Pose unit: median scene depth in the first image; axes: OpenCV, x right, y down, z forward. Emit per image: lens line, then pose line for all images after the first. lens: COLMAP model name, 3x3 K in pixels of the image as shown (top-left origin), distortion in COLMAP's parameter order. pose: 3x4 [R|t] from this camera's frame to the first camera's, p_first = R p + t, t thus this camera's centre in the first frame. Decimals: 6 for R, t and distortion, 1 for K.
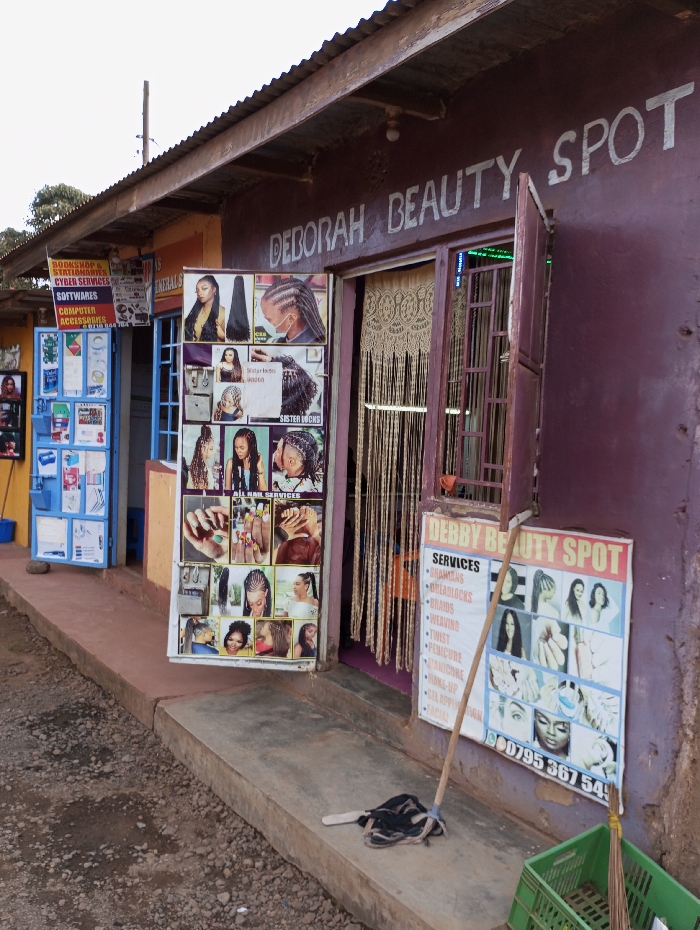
lens RADIAL K [[776.6, 0, 349.3], [0, 776.6, 467.0], [0, 0, 1]] dist [0.047758, -0.006577]
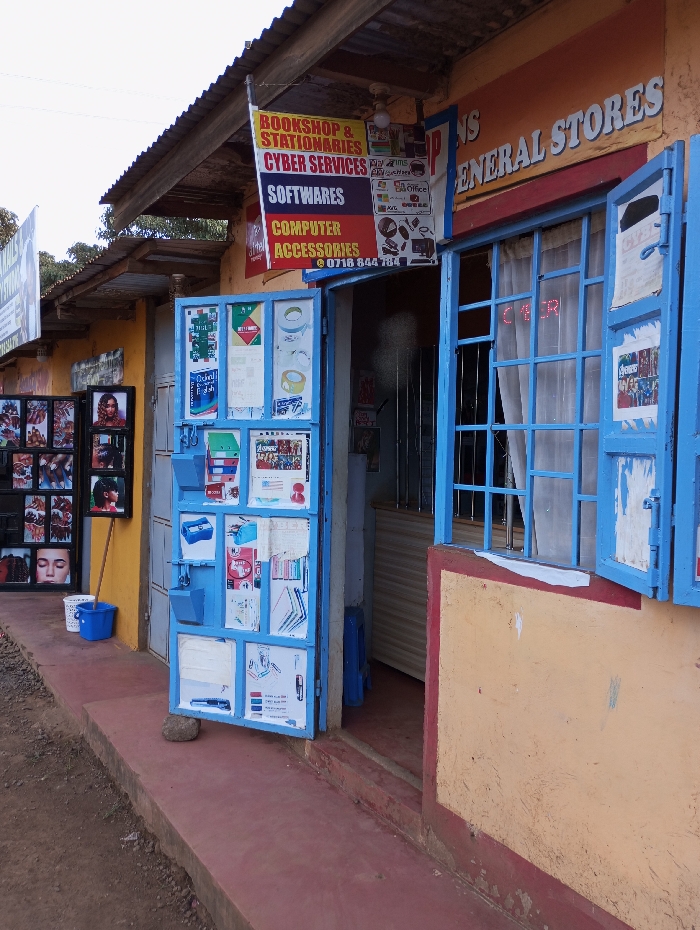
lens RADIAL K [[776.6, 0, 351.8], [0, 776.6, 463.0], [0, 0, 1]] dist [0.047758, -0.006577]
pose [[0.997868, -0.017494, -0.062877, -0.243430], [0.015205, 0.999211, -0.036690, -0.037771], [0.063469, 0.035656, 0.997347, 0.456338]]
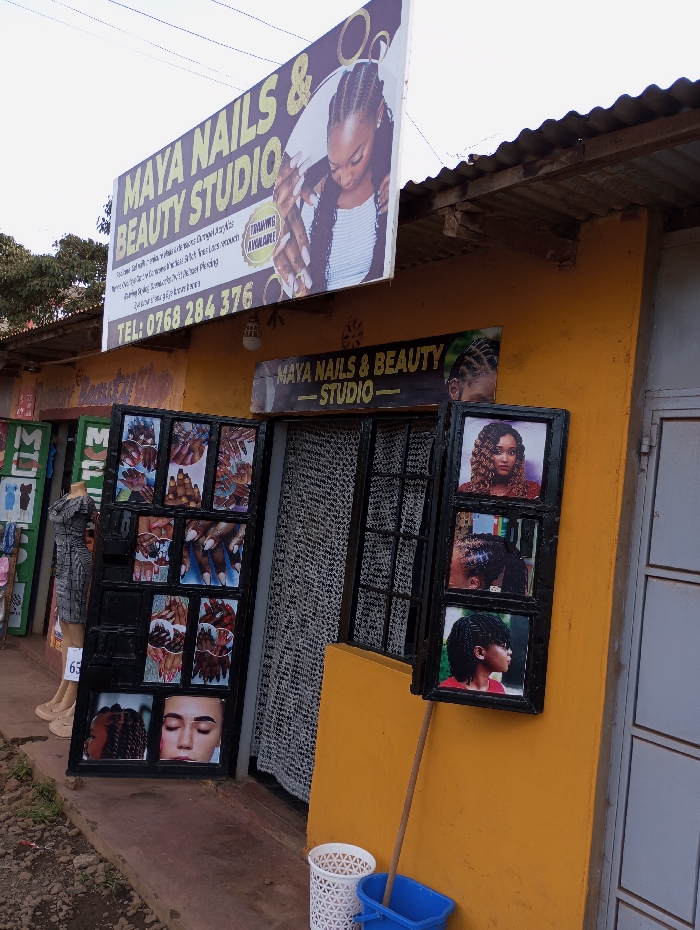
lens RADIAL K [[776.6, 0, 350.8], [0, 776.6, 466.4], [0, 0, 1]] dist [0.047758, -0.006577]
pose [[0.997532, 0.058541, 0.038755, -0.662368], [-0.054702, 0.994103, -0.093634, -0.090474], [-0.044008, 0.091283, 0.994852, 0.935021]]
